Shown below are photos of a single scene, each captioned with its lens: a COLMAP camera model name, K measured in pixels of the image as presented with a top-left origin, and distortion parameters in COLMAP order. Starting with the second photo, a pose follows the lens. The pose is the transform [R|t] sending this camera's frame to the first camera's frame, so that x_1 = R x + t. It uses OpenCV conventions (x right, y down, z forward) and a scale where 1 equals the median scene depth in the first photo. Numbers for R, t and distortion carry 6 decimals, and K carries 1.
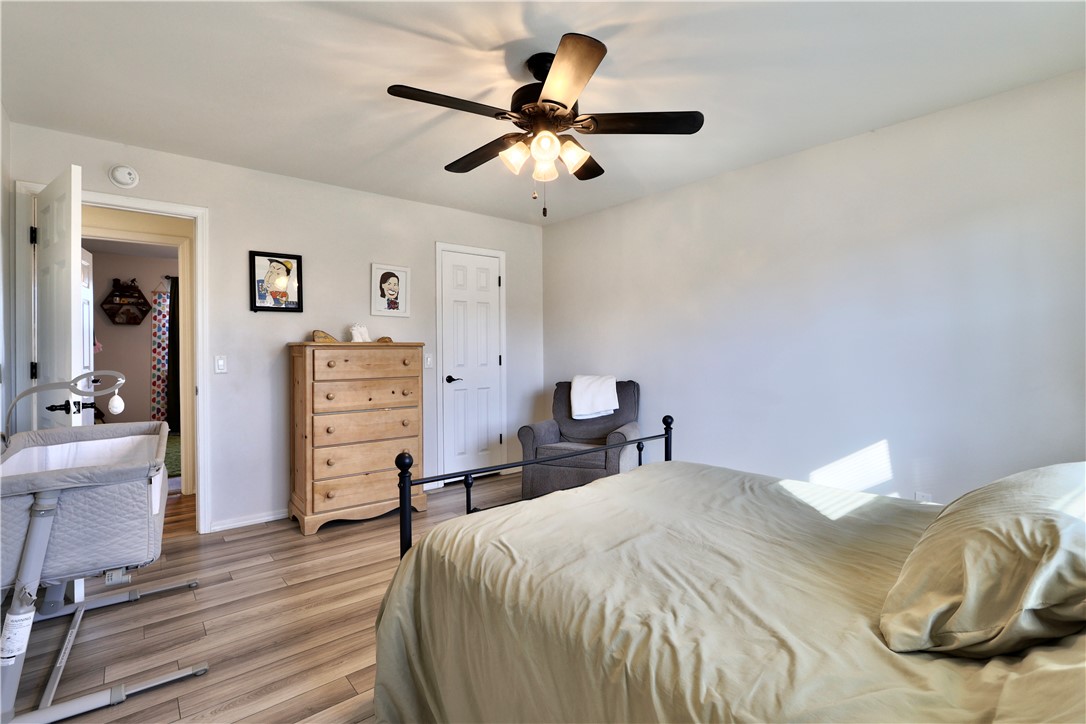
lens RADIAL K [[494.6, 0, 511.8], [0, 494.6, 356.6], [0, 0, 1]] dist [-0.006120, 0.001512]
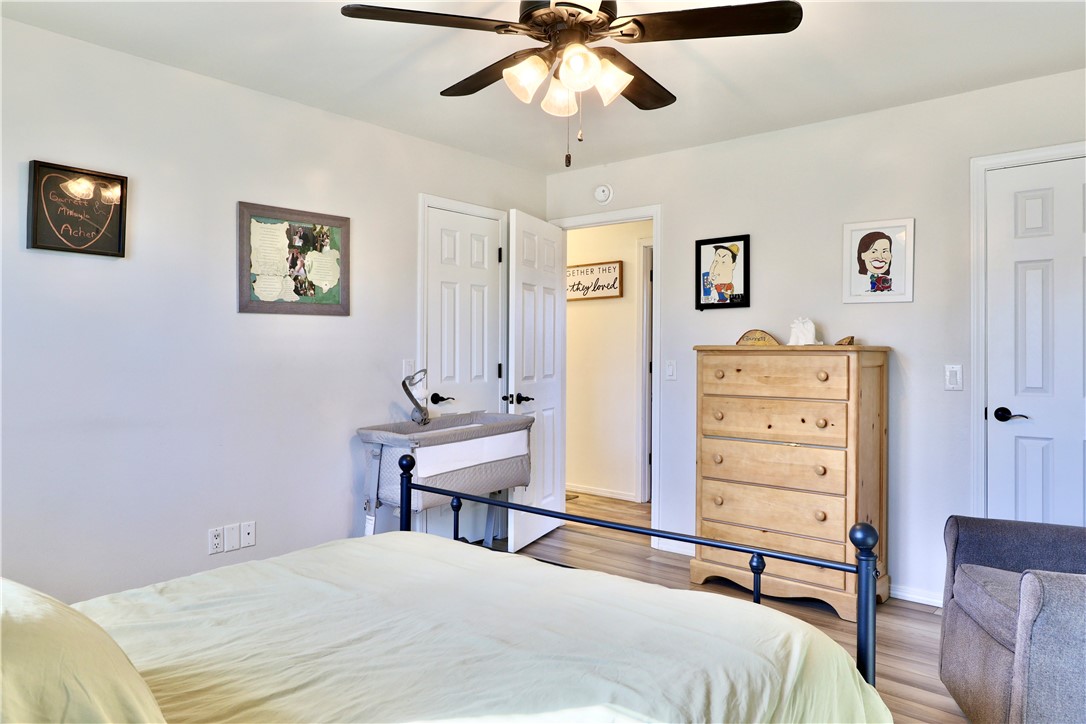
lens RADIAL K [[726.8, 0, 540.9], [0, 726.8, 360.6], [0, 0, 1]] dist [-0.022958, -0.000522]
pose [[0.207913, 0.016107, -0.978015, 0.645649], [-0.017818, 0.999761, 0.012677, -0.014626], [0.977985, 0.014790, 0.208151, 0.459232]]
